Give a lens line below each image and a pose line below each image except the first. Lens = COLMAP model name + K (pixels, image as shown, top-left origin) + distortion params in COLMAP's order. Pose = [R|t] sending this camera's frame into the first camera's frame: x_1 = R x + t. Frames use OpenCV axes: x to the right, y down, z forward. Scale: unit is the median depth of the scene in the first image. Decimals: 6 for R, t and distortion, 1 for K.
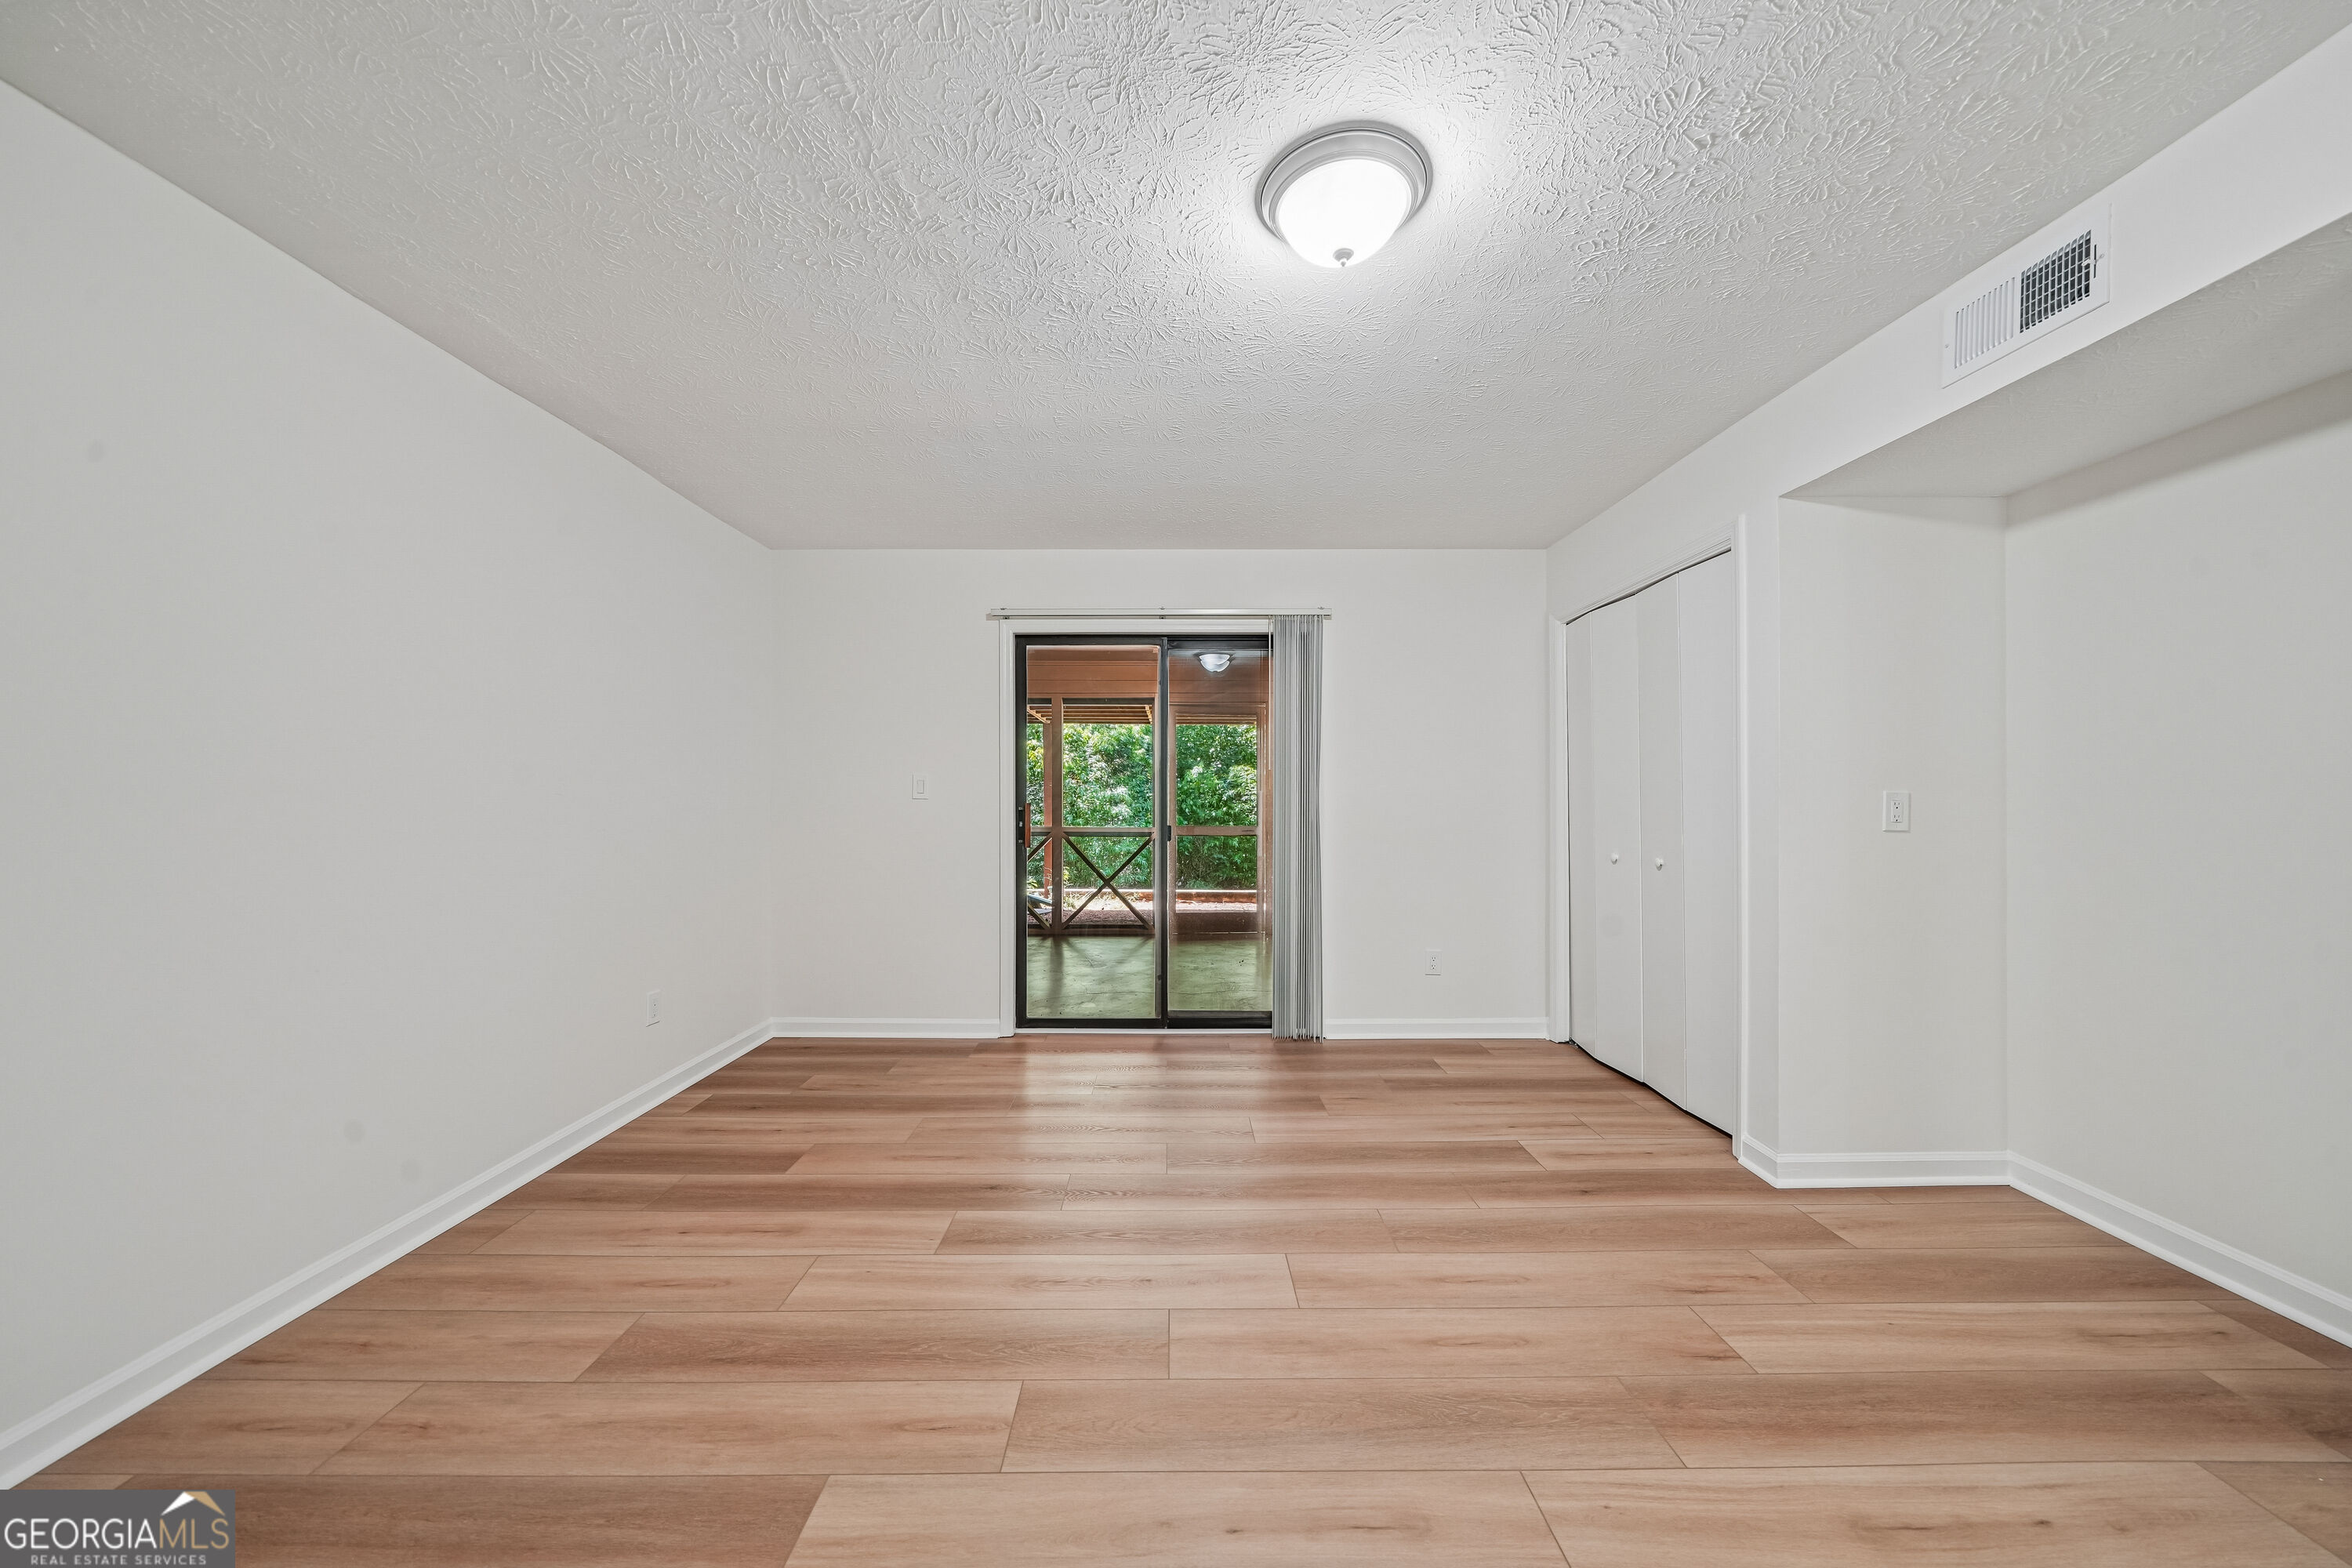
lens RADIAL K [[801.0, 0, 1176.4], [0, 801.0, 791.5], [0, 0, 1]] dist [-0.000638, -0.000095]
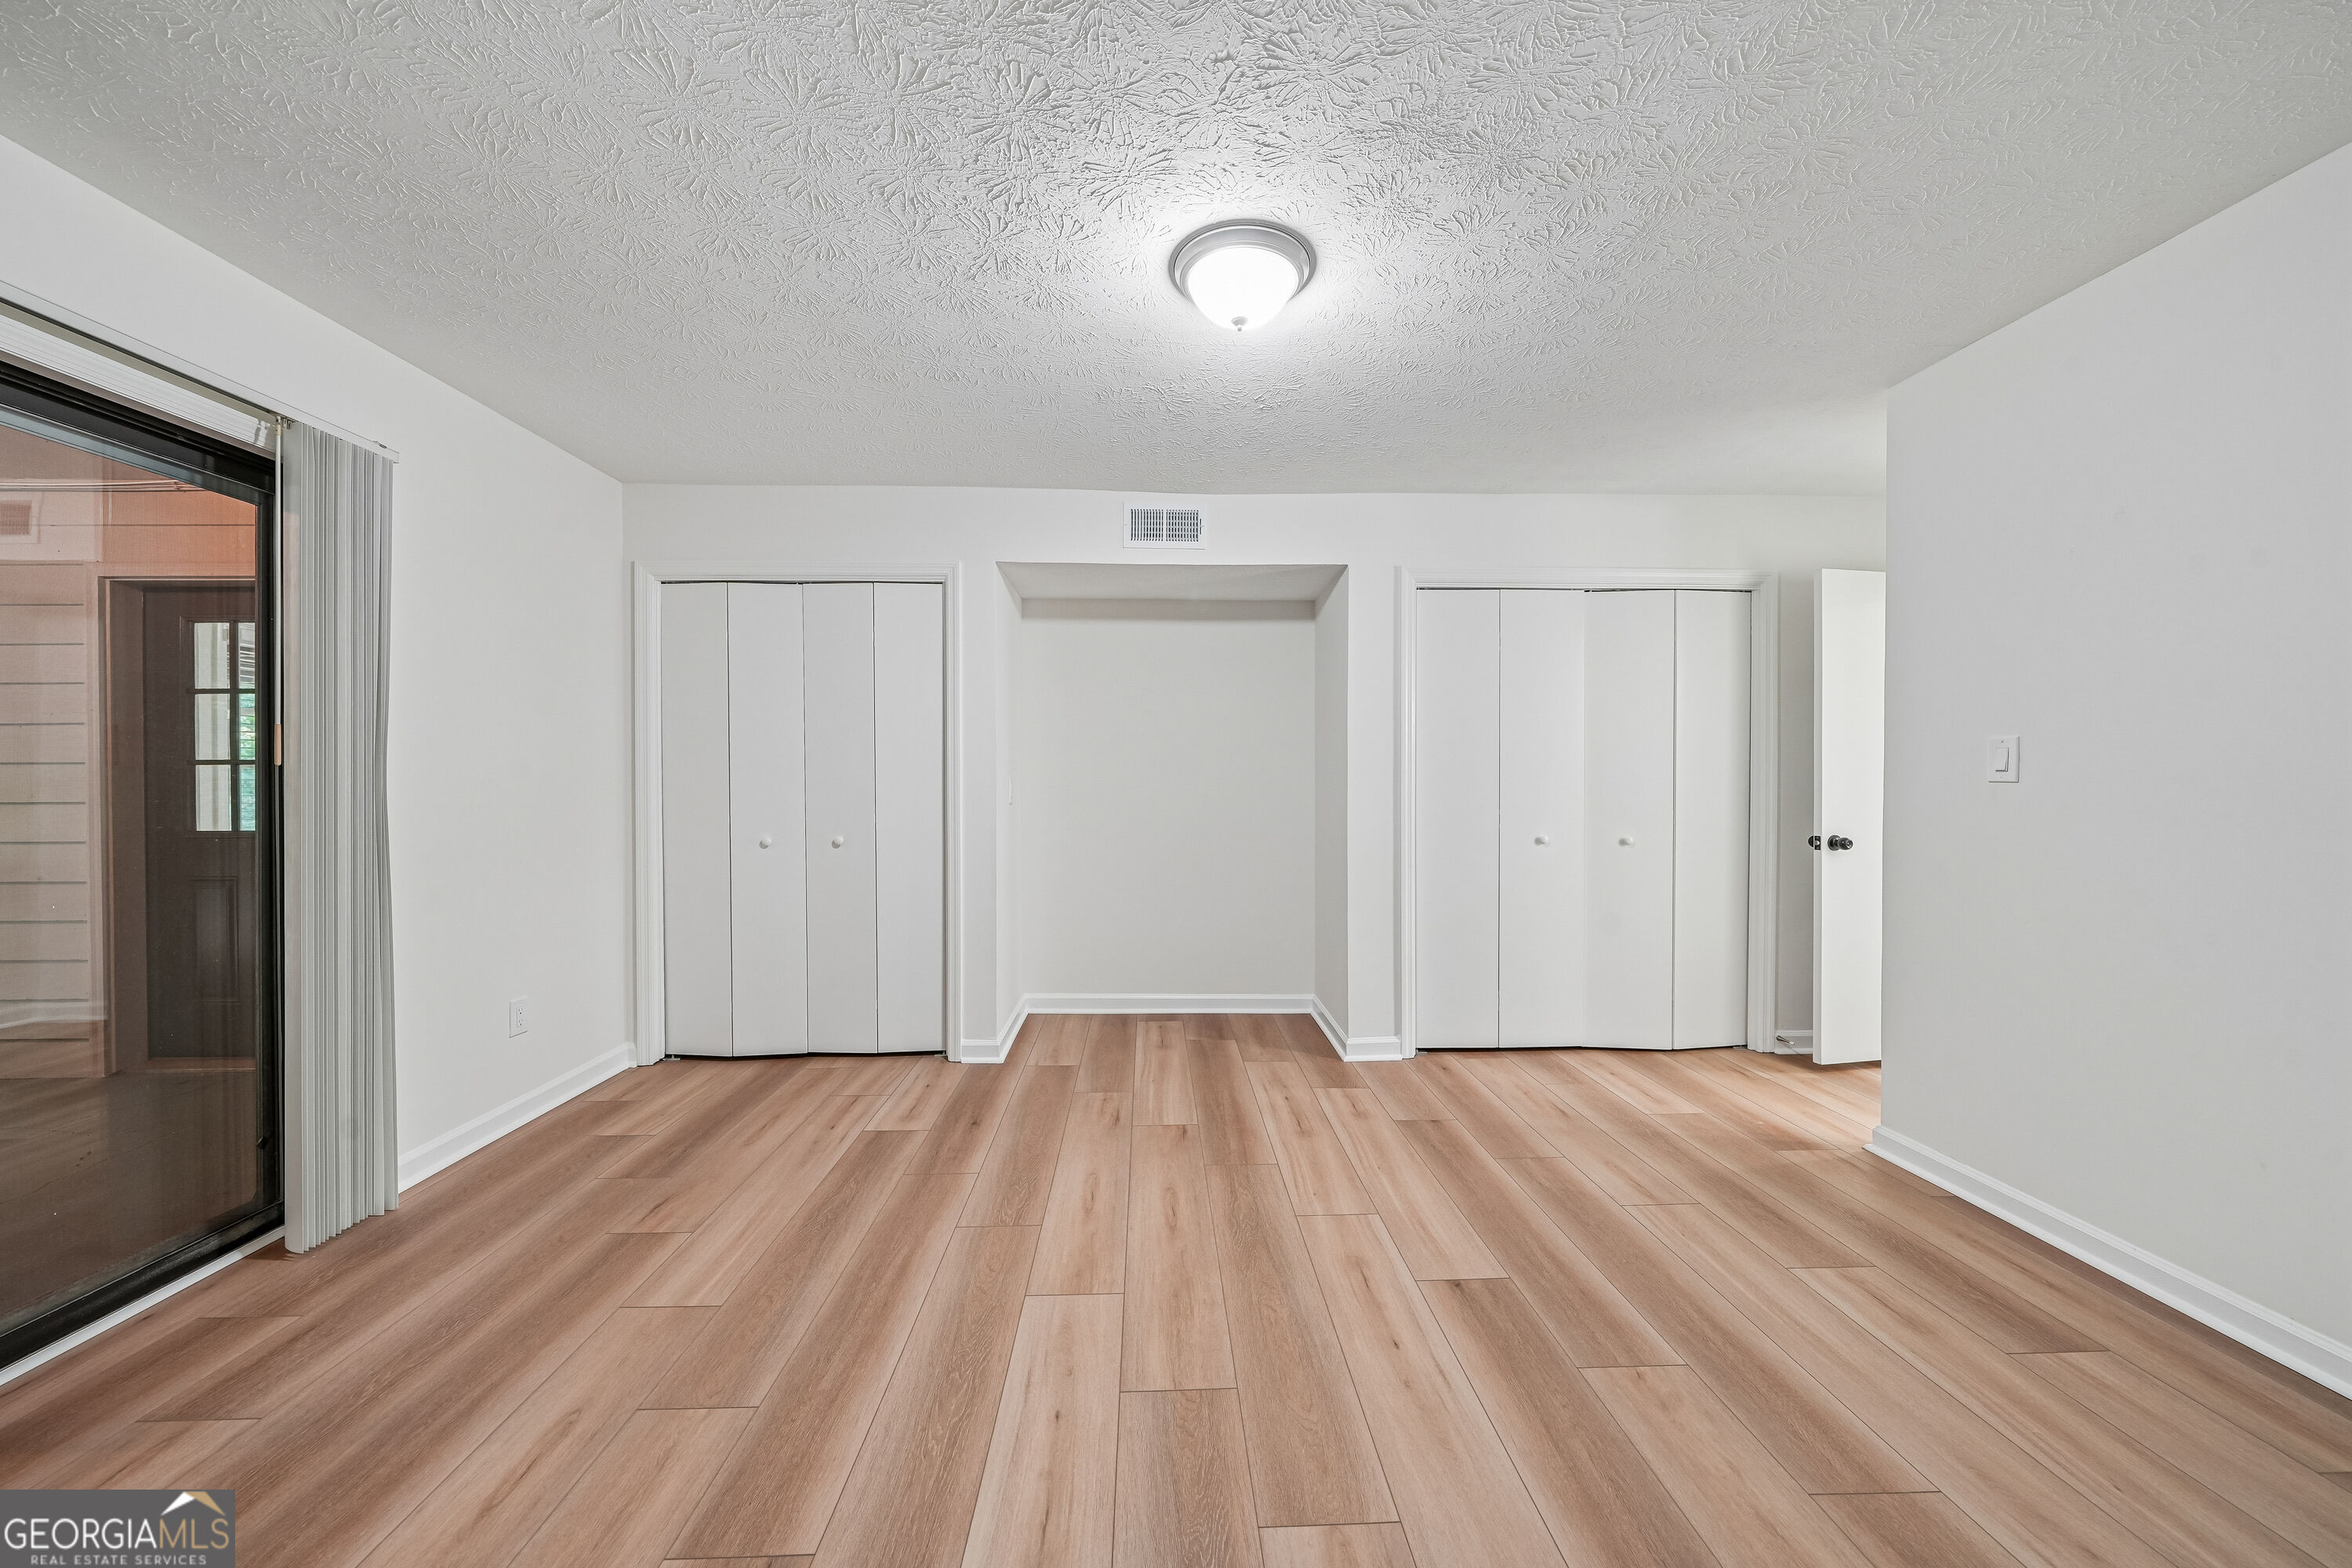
lens RADIAL K [[801.0, 0, 1176.0], [0, 801.0, 784.0], [0, 0, 1]] dist [-0.001242, -0.000066]
pose [[-0.017476, -0.001722, 0.999846, -0.765658], [-0.007588, 0.999970, 0.001590, 0.009854], [-0.999818, -0.007559, -0.017488, 0.871721]]
